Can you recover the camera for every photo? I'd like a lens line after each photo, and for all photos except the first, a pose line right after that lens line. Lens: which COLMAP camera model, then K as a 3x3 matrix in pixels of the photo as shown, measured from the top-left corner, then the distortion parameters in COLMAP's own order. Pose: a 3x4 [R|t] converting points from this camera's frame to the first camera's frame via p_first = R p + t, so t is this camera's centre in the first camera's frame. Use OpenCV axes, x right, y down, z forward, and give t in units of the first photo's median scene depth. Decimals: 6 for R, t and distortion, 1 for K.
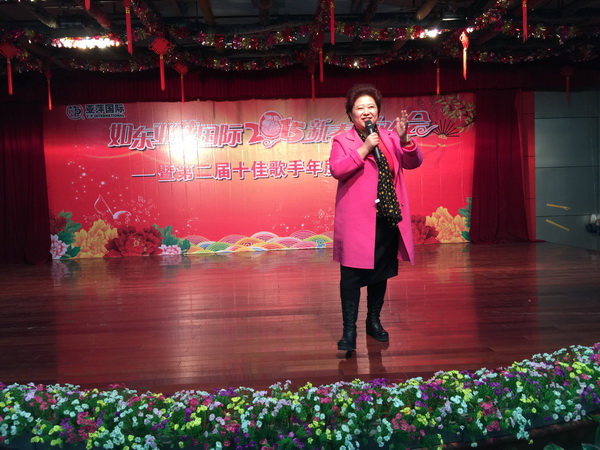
lens RADIAL K [[503.2, 0, 299.3], [0, 503.2, 224.0], [0, 0, 1]] dist [0.093265, -0.146487]
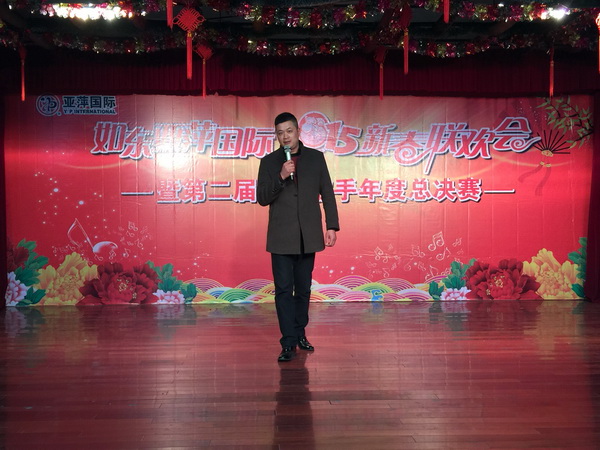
lens RADIAL K [[683.4, 0, 299.2], [0, 683.4, 225.8], [0, 0, 1]] dist [0.050603, 0.000000]
pose [[0.999545, 0.030001, 0.003102, -0.077821], [-0.029774, 0.997908, -0.057380, -0.000433], [-0.004817, 0.057262, 0.998348, 0.019561]]
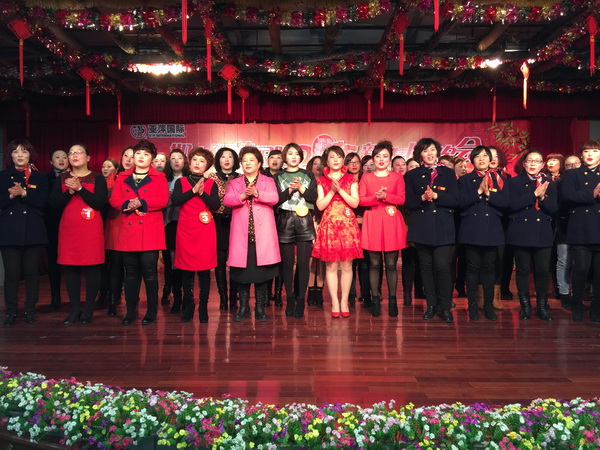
lens RADIAL K [[503.2, 0, 300.5], [0, 503.2, 225.0], [0, 0, 1]] dist [0.093265, -0.146487]
pose [[0.997664, 0.032877, -0.059884, -0.037602], [-0.034949, 0.998815, -0.033882, -0.003028], [0.058699, 0.035896, 0.997630, -0.019041]]
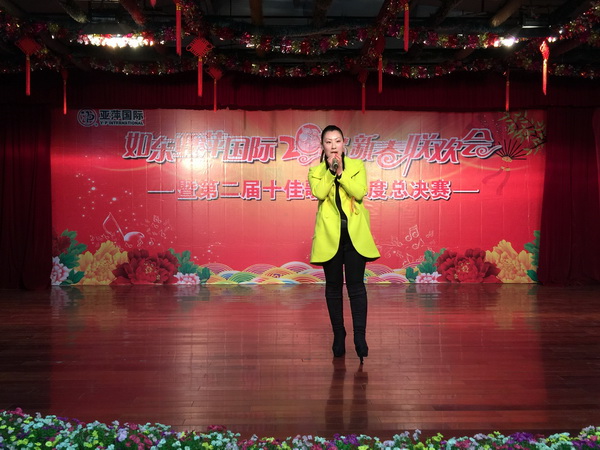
lens RADIAL K [[591.2, 0, 301.3], [0, 591.2, 223.2], [0, 0, 1]] dist [0.049946, 0.000000]
pose [[0.999276, 0.035188, -0.014468, -0.050832], [-0.035921, 0.997896, -0.053977, 0.004046], [0.012539, 0.054458, 0.998437, -0.009750]]
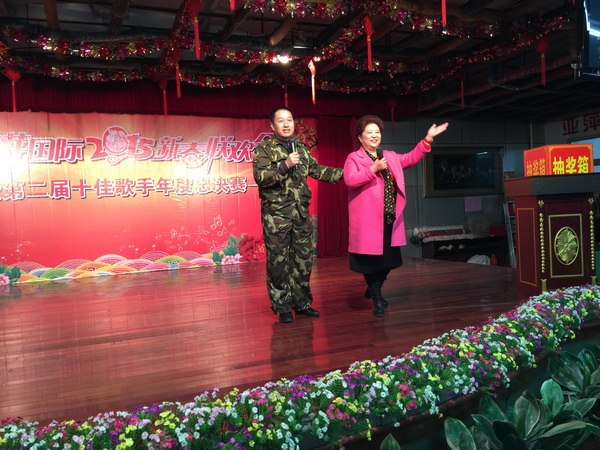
lens RADIAL K [[503.2, 0, 295.6], [0, 503.2, 224.1], [0, 0, 1]] dist [0.093265, -0.146487]
pose [[0.949167, -0.020186, 0.314124, -0.040590], [0.034811, 0.998552, -0.041016, 0.009836], [-0.312842, 0.049866, 0.948495, 0.005423]]
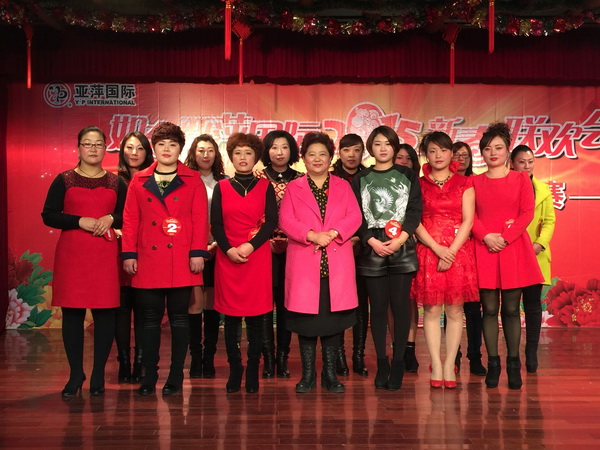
lens RADIAL K [[746.9, 0, 300.2], [0, 746.9, 224.3], [0, 0, 1]] dist [0.050658, 0.000000]
pose [[0.998985, 0.035261, -0.028042, -0.109117], [-0.037191, 0.996742, -0.071572, -0.005106], [0.025427, 0.072543, 0.997041, 0.093296]]
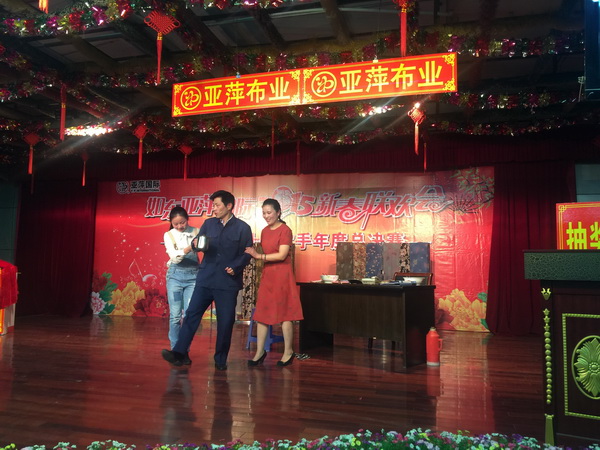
lens RADIAL K [[503.2, 0, 301.3], [0, 503.2, 224.4], [0, 0, 1]] dist [0.093265, -0.146487]
pose [[0.948765, 0.023329, -0.315120, 0.315862], [-0.066649, 0.989609, -0.127403, -0.015291], [0.308873, 0.141878, 0.940462, 0.047811]]
